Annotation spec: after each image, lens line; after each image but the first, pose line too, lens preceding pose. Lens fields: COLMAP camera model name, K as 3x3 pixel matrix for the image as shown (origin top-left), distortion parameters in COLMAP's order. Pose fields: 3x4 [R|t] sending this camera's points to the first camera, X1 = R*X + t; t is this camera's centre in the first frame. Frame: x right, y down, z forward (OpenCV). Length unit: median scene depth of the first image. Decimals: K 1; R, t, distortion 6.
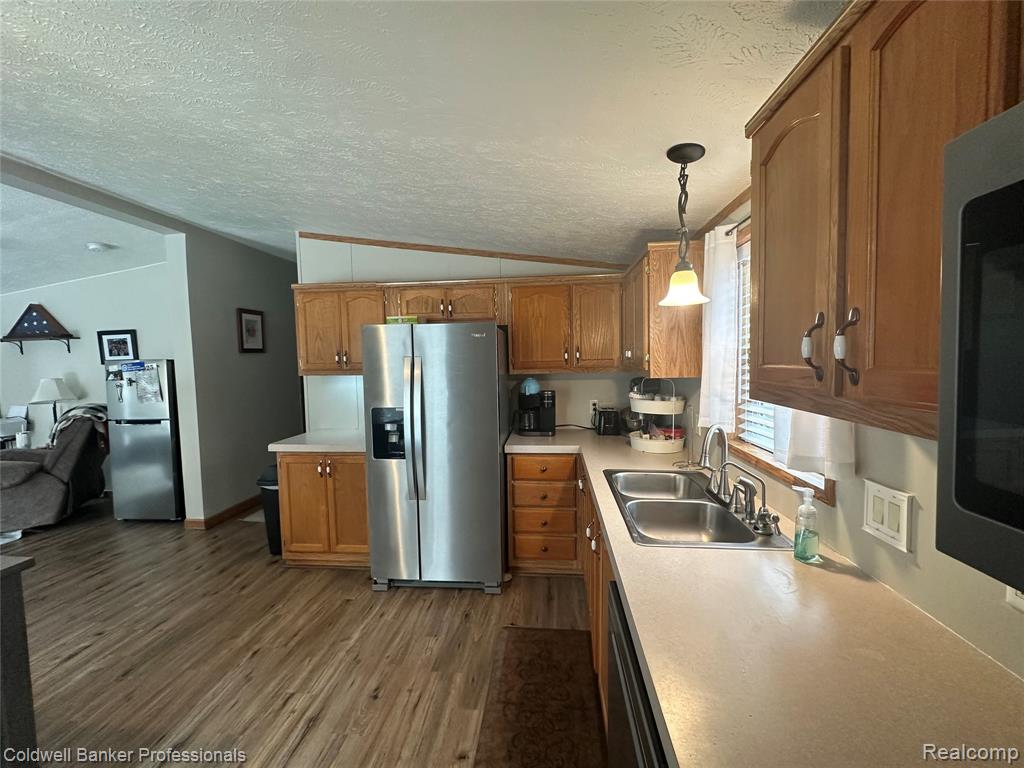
lens RADIAL K [[408.1, 0, 513.5], [0, 408.1, 384.4], [0, 0, 1]] dist [-0.003214, 0.000597]
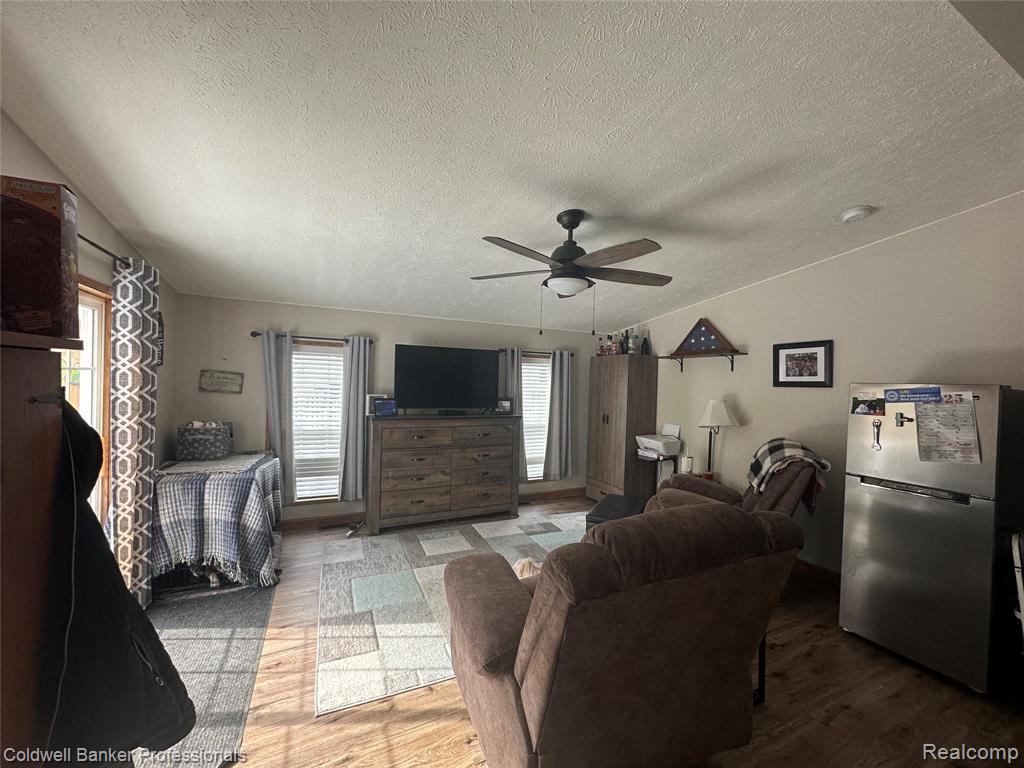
lens RADIAL K [[408.1, 0, 516.1], [0, 408.1, 385.4], [0, 0, 1]] dist [-0.003214, 0.000597]
pose [[0.528954, 0.044898, -0.847462, -1.005409], [-0.093157, 0.995637, -0.005397, -0.000130], [0.843522, 0.081801, 0.530829, 0.262706]]
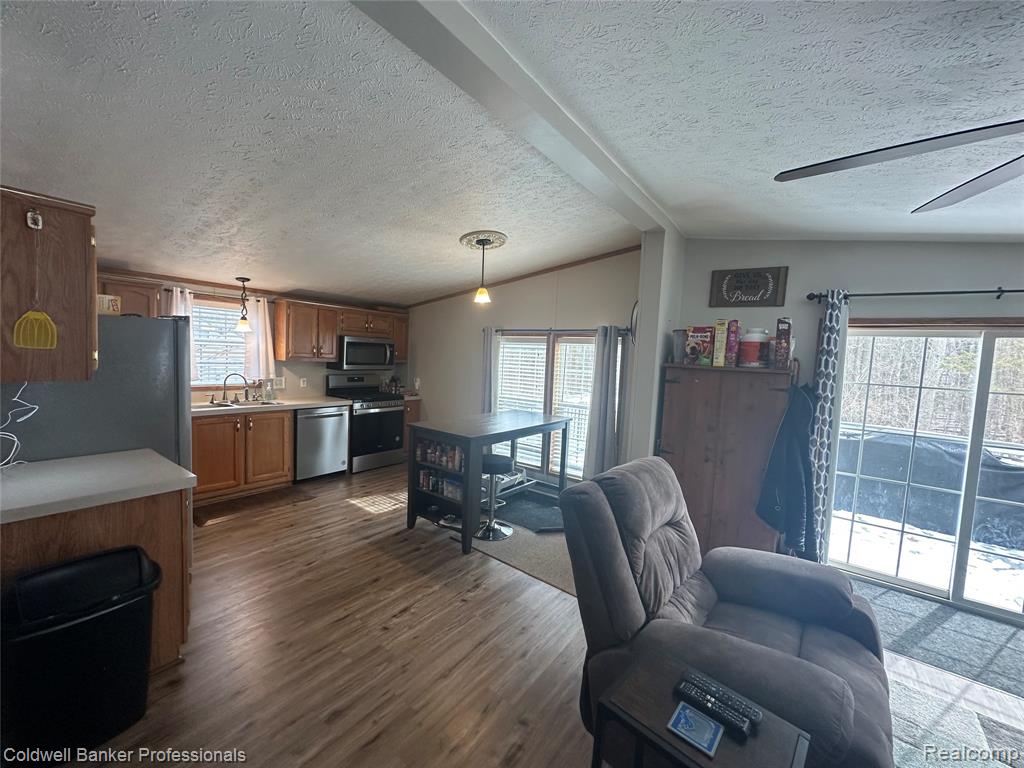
lens RADIAL K [[408.1, 0, 512.7], [0, 408.1, 384.9], [0, 0, 1]] dist [-0.003214, 0.000597]
pose [[-0.854495, -0.063012, 0.515623, -1.469888], [-0.000463, 0.992708, 0.120546, -0.091234], [-0.519459, 0.102767, -0.848293, 1.353659]]
